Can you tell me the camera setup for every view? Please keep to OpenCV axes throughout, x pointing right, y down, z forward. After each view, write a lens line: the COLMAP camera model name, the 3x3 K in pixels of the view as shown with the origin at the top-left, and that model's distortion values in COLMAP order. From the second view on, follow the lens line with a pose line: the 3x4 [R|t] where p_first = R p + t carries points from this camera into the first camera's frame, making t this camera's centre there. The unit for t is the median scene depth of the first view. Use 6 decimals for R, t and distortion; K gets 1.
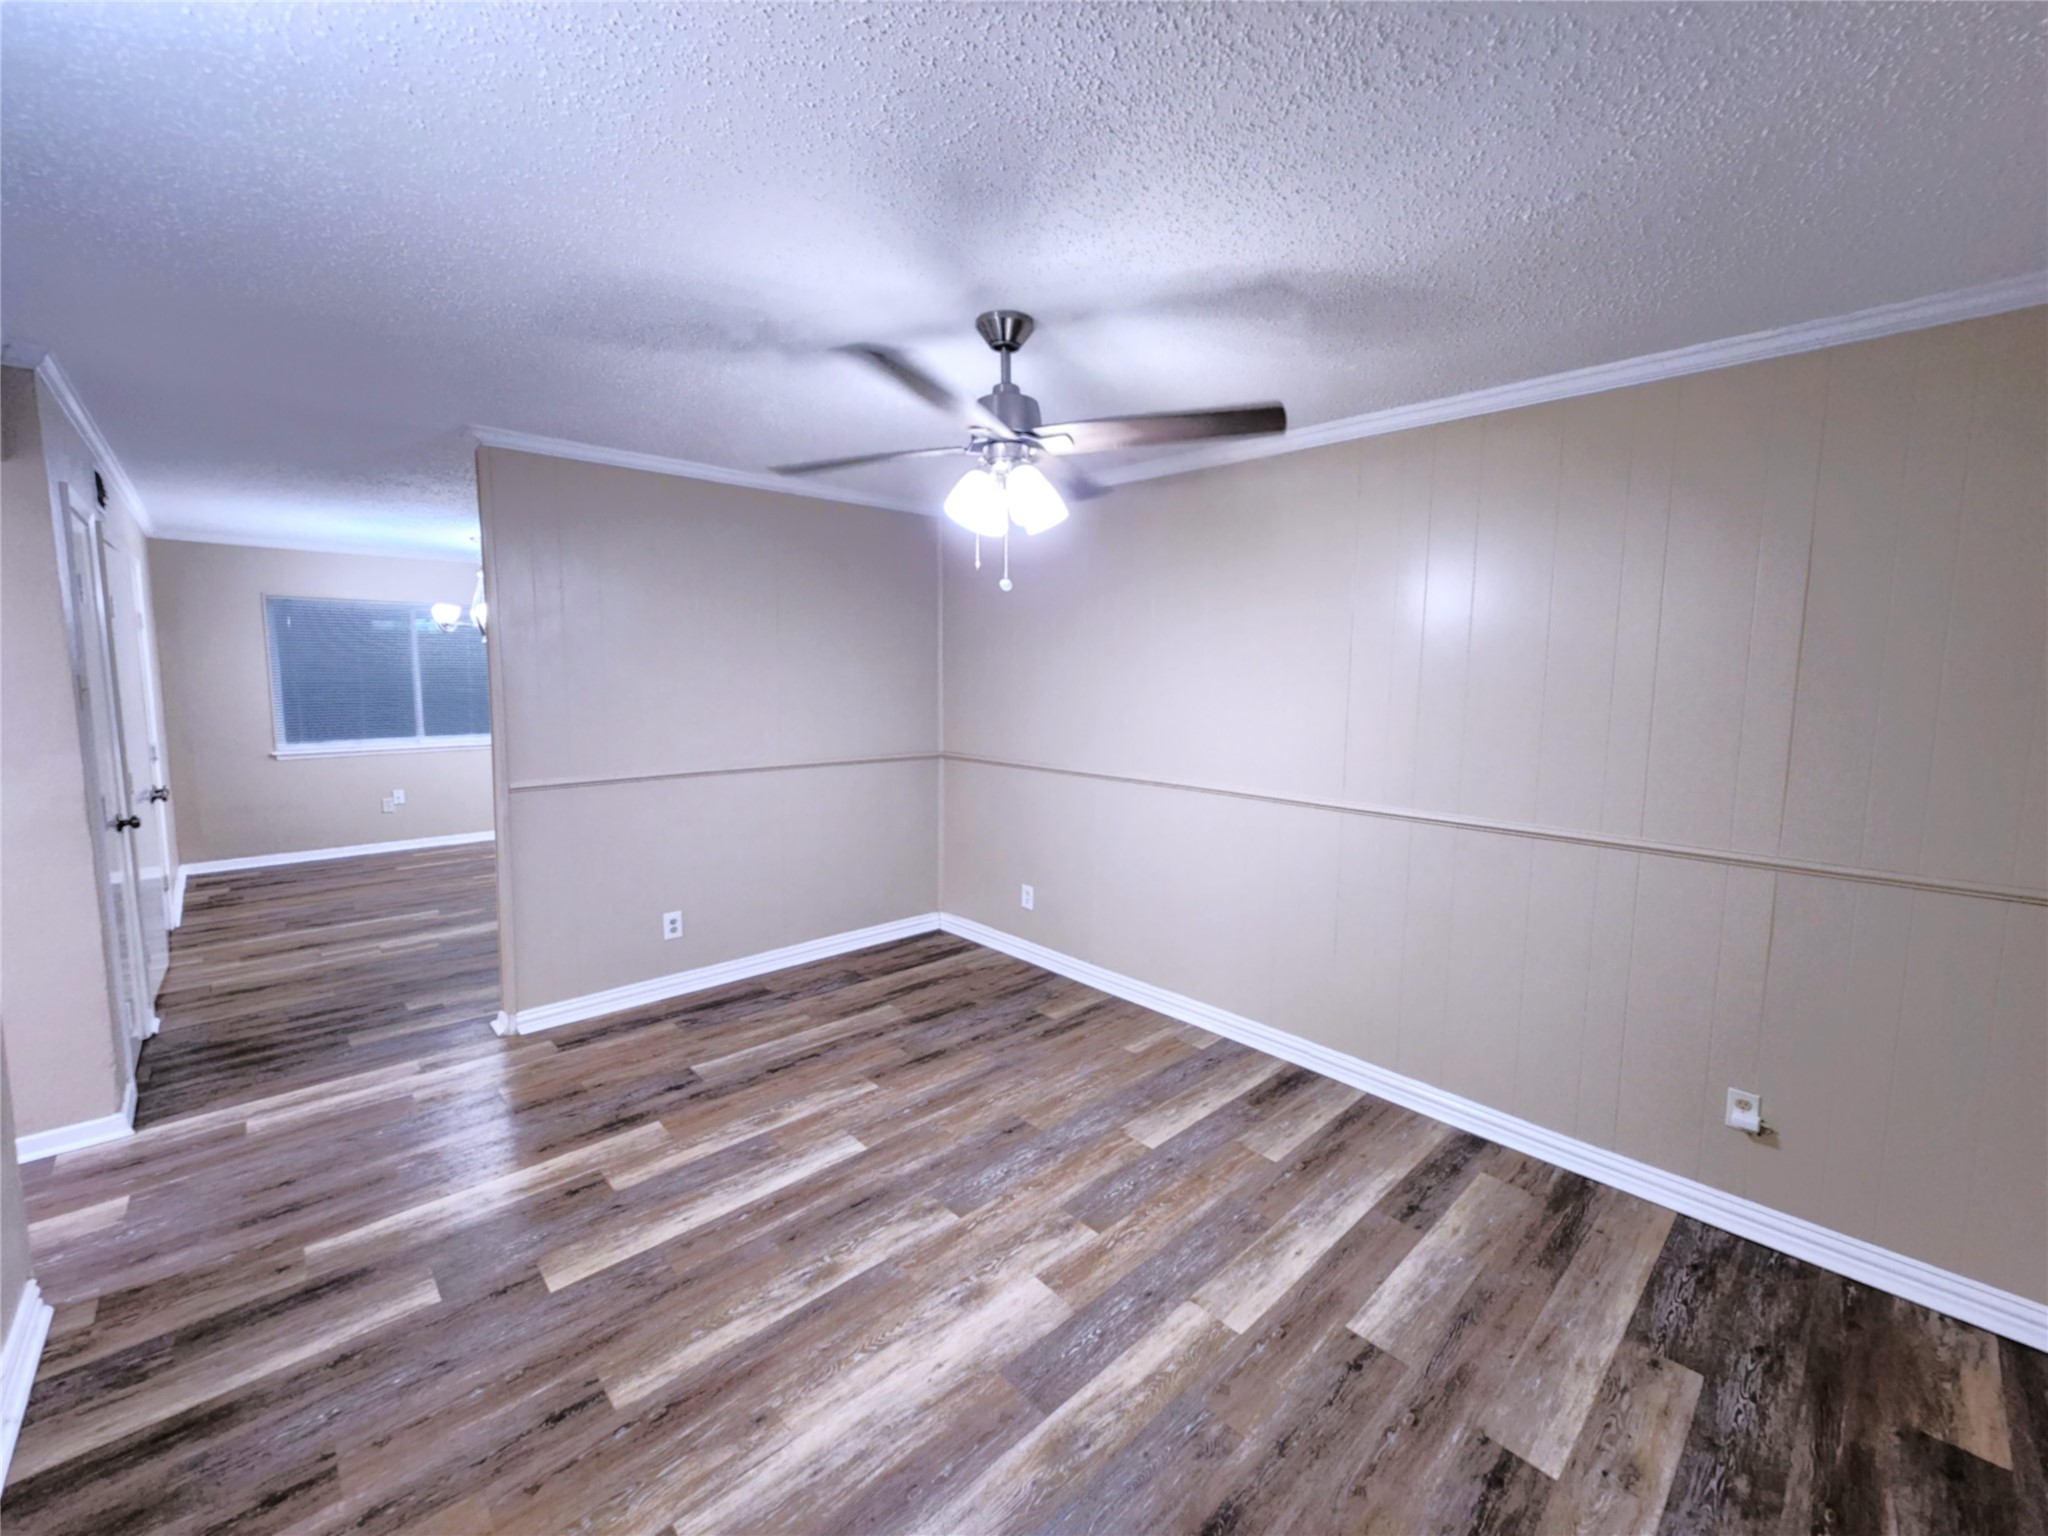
lens RADIAL K [[842.2, 0, 1040.1], [0, 842.2, 762.1], [0, 0, 1]] dist [0.000906, -0.000766]
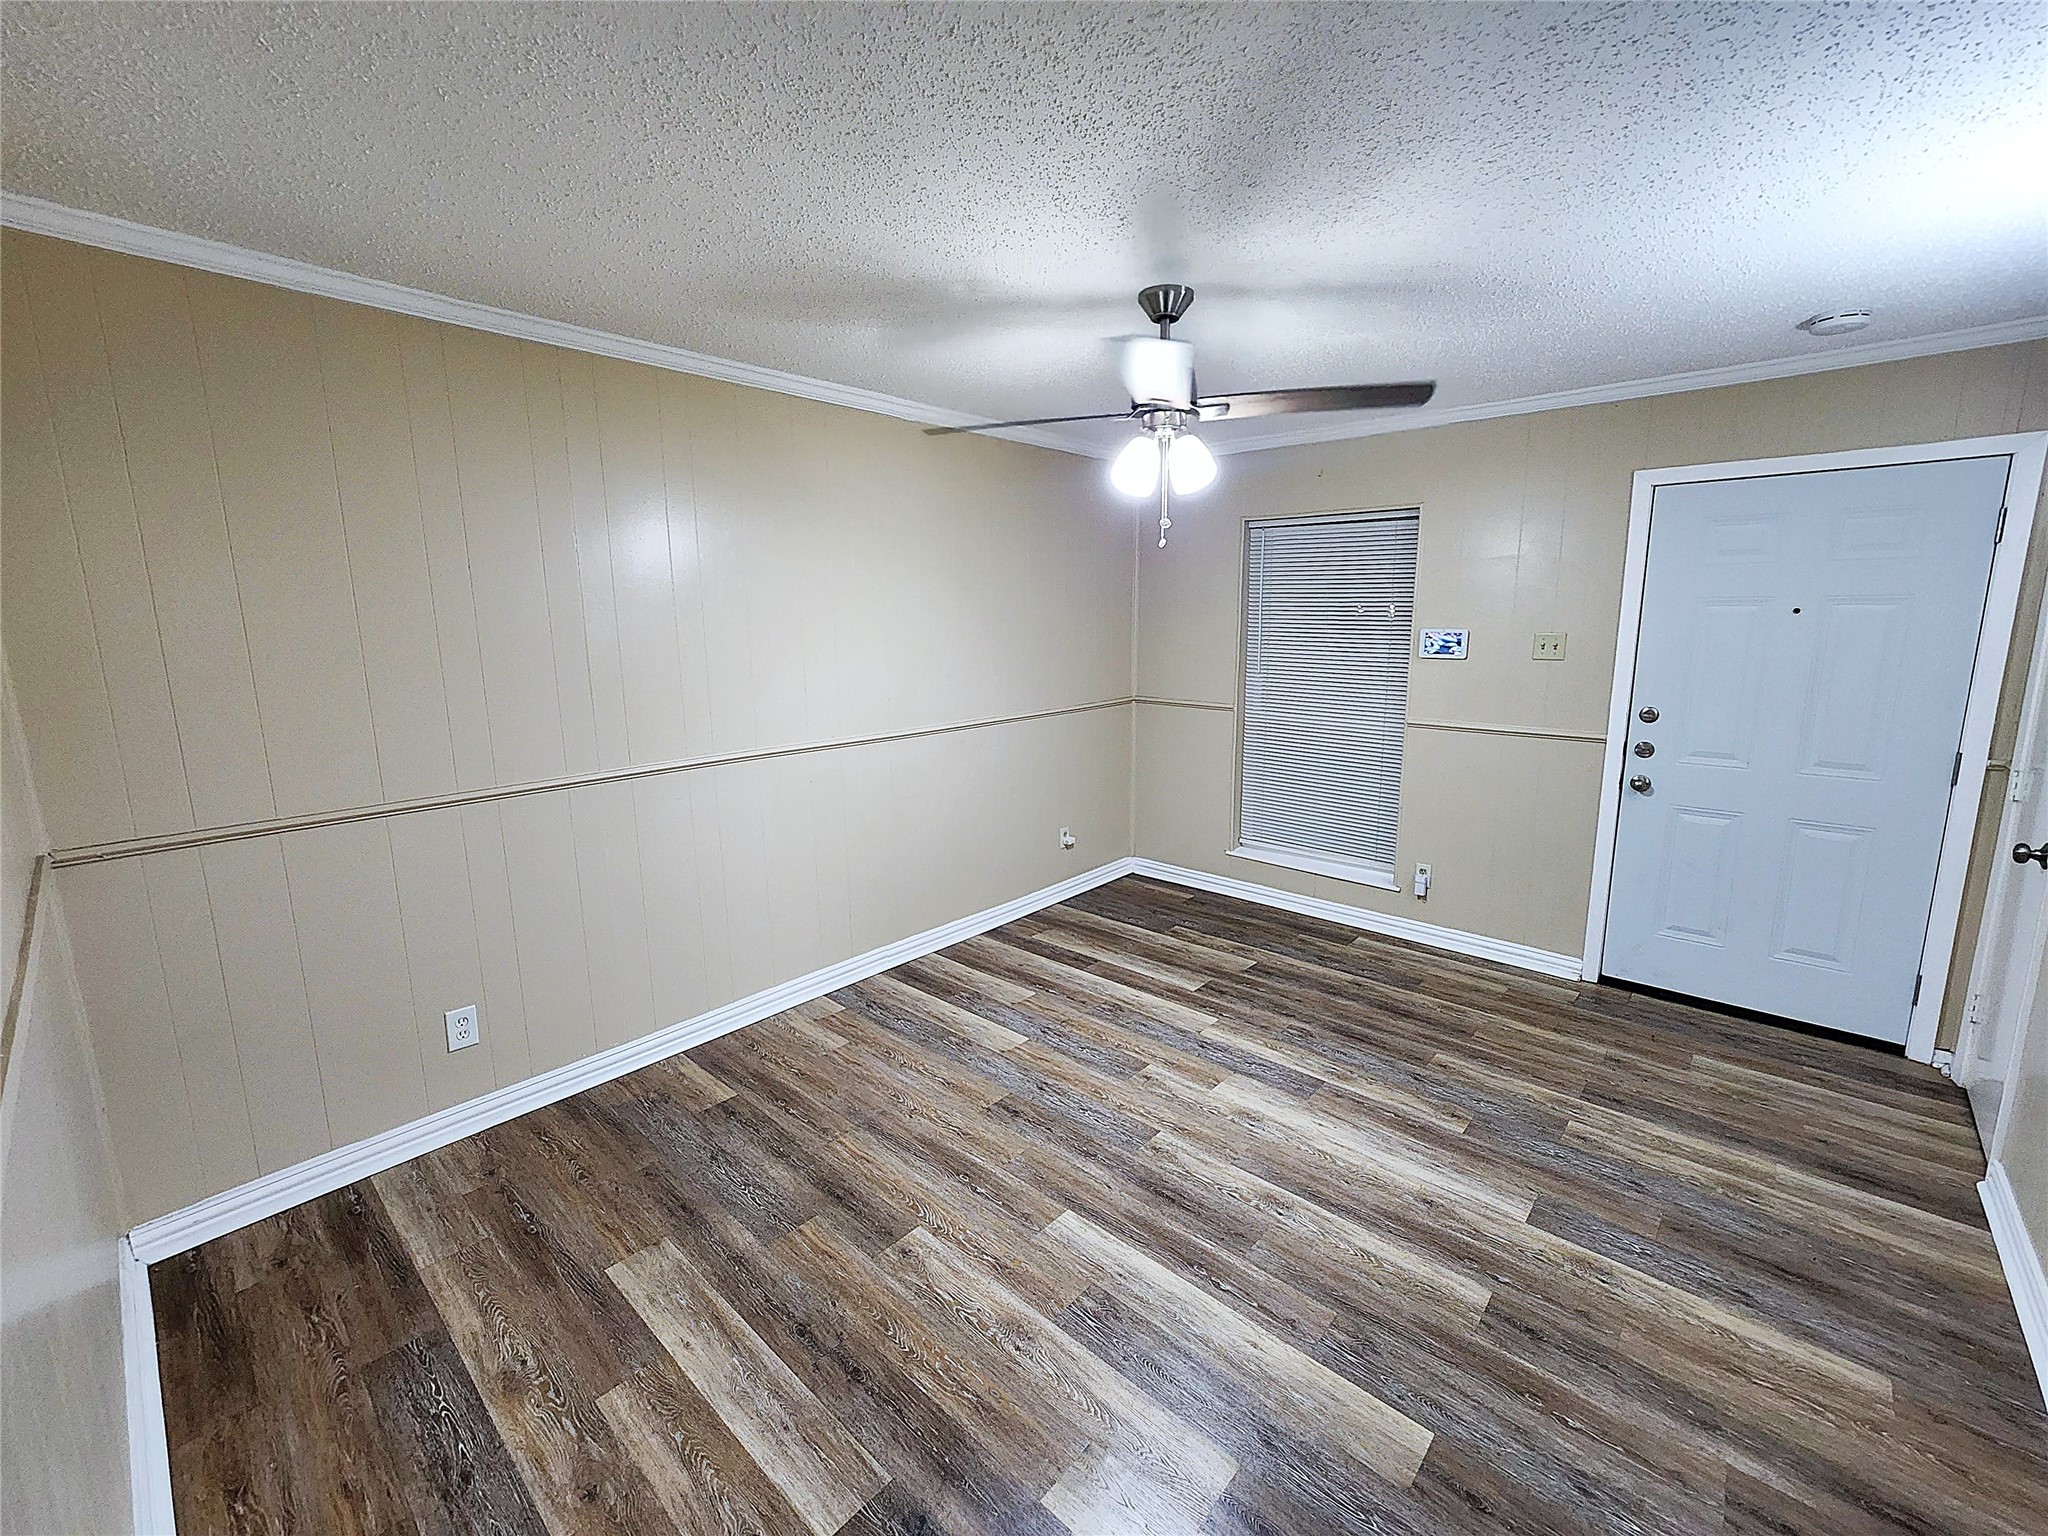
lens RADIAL K [[842.2, 0, 1036.0], [0, 842.2, 777.5], [0, 0, 1]] dist [0.000906, -0.000766]
pose [[-0.080389, -0.204315, 0.975599, -1.036889], [0.119835, 0.969686, 0.212951, -0.137488], [-0.989534, 0.134030, -0.053468, 1.162590]]
